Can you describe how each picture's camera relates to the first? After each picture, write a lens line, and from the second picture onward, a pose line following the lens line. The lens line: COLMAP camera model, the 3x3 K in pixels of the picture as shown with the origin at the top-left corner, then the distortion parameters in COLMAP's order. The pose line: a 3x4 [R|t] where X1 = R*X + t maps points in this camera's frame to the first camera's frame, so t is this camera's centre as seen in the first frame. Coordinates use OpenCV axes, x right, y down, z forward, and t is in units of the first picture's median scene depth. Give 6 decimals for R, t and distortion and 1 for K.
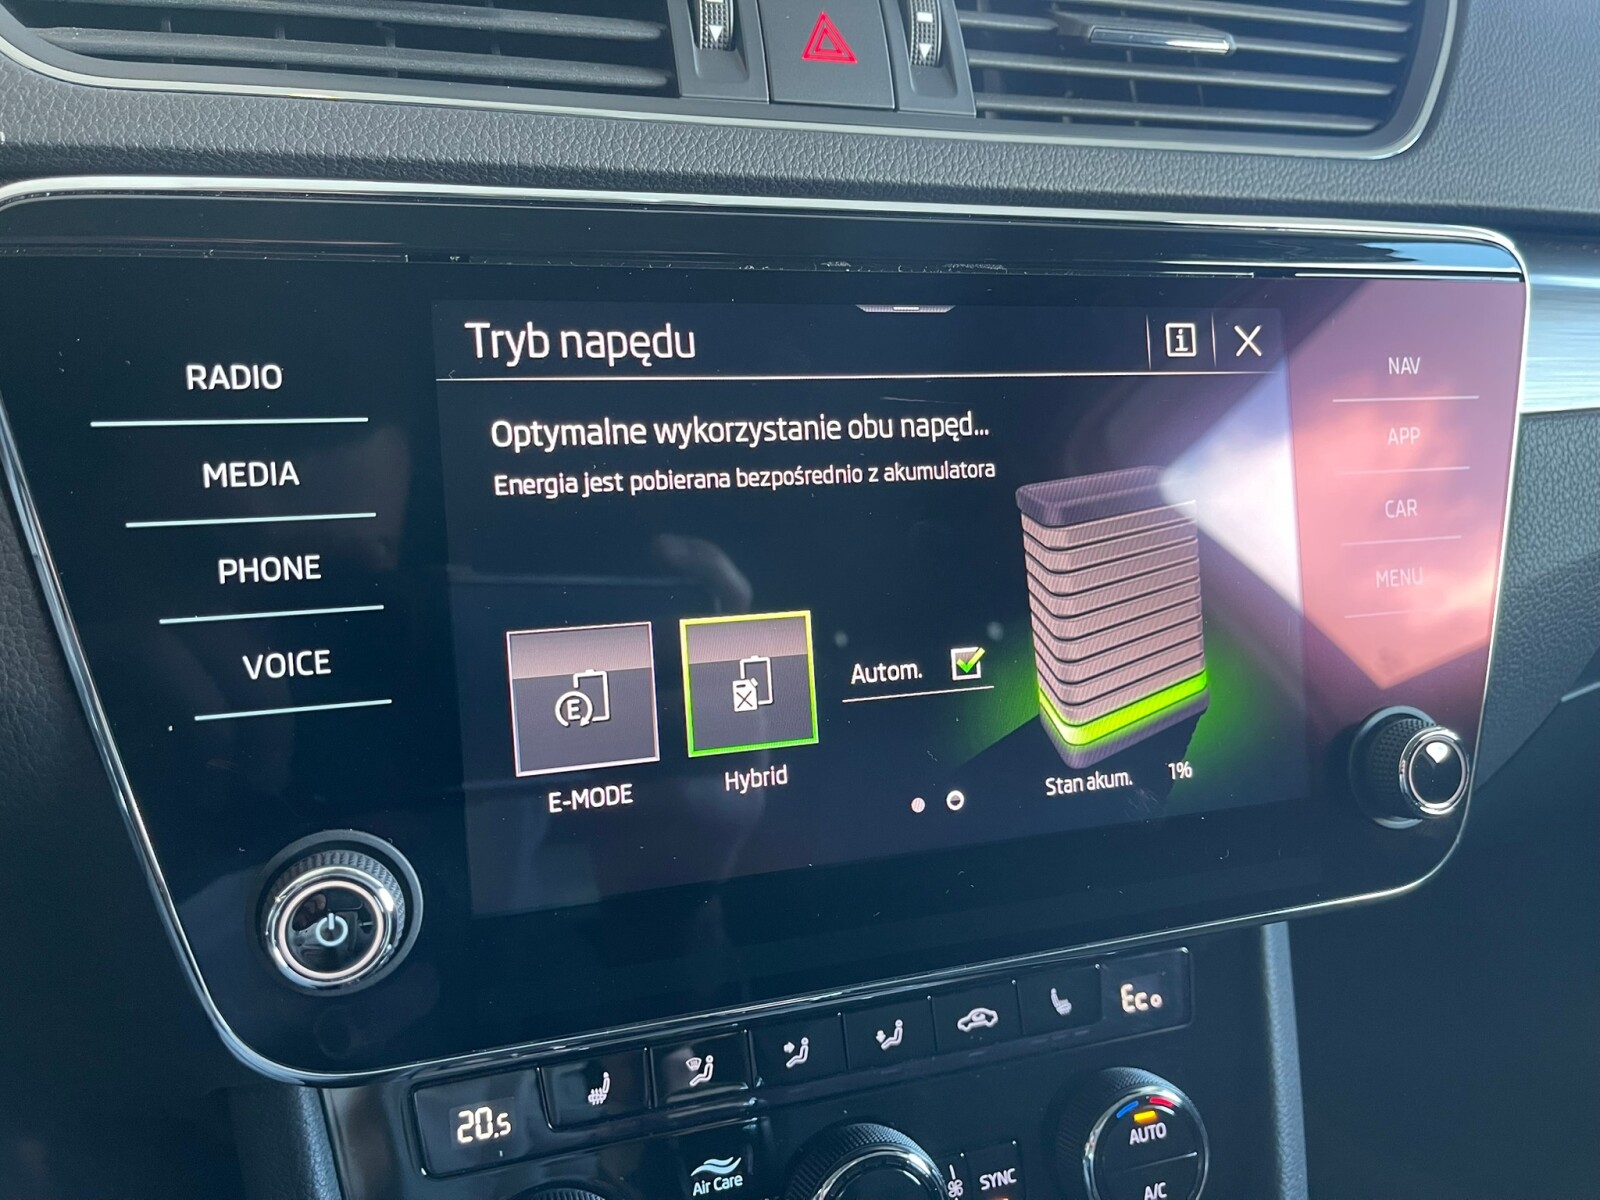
lens RADIAL K [[1218.2, 0, 804.3], [0, 1218.2, 610.4], [0, 0, 1]] dist [0.046890, -0.089798]
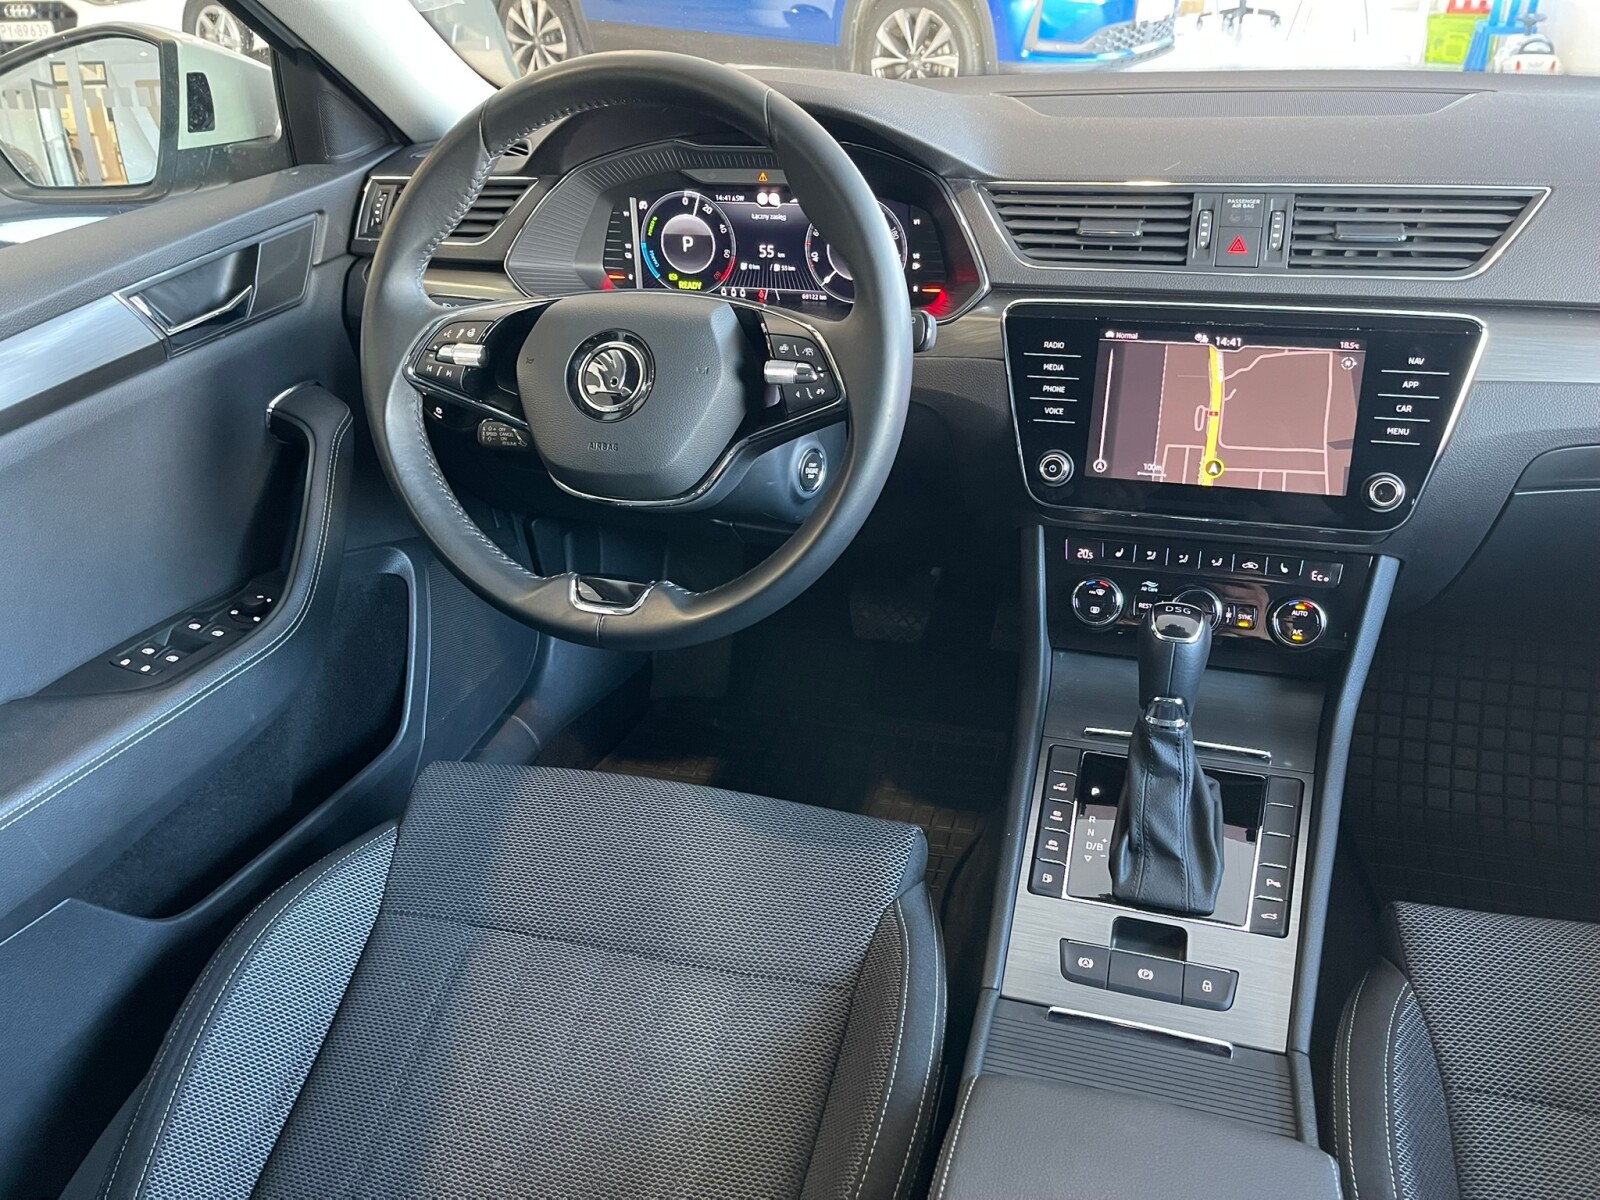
lens RADIAL K [[1218.2, 0, 809.6], [0, 1218.2, 590.3], [0, 0, 1]] dist [0.046890, -0.089798]
pose [[0.806364, 0.202815, -0.555557, 1.107987], [-0.132217, 0.977406, 0.164911, 0.050797], [0.576451, -0.059525, 0.814961, -2.406280]]
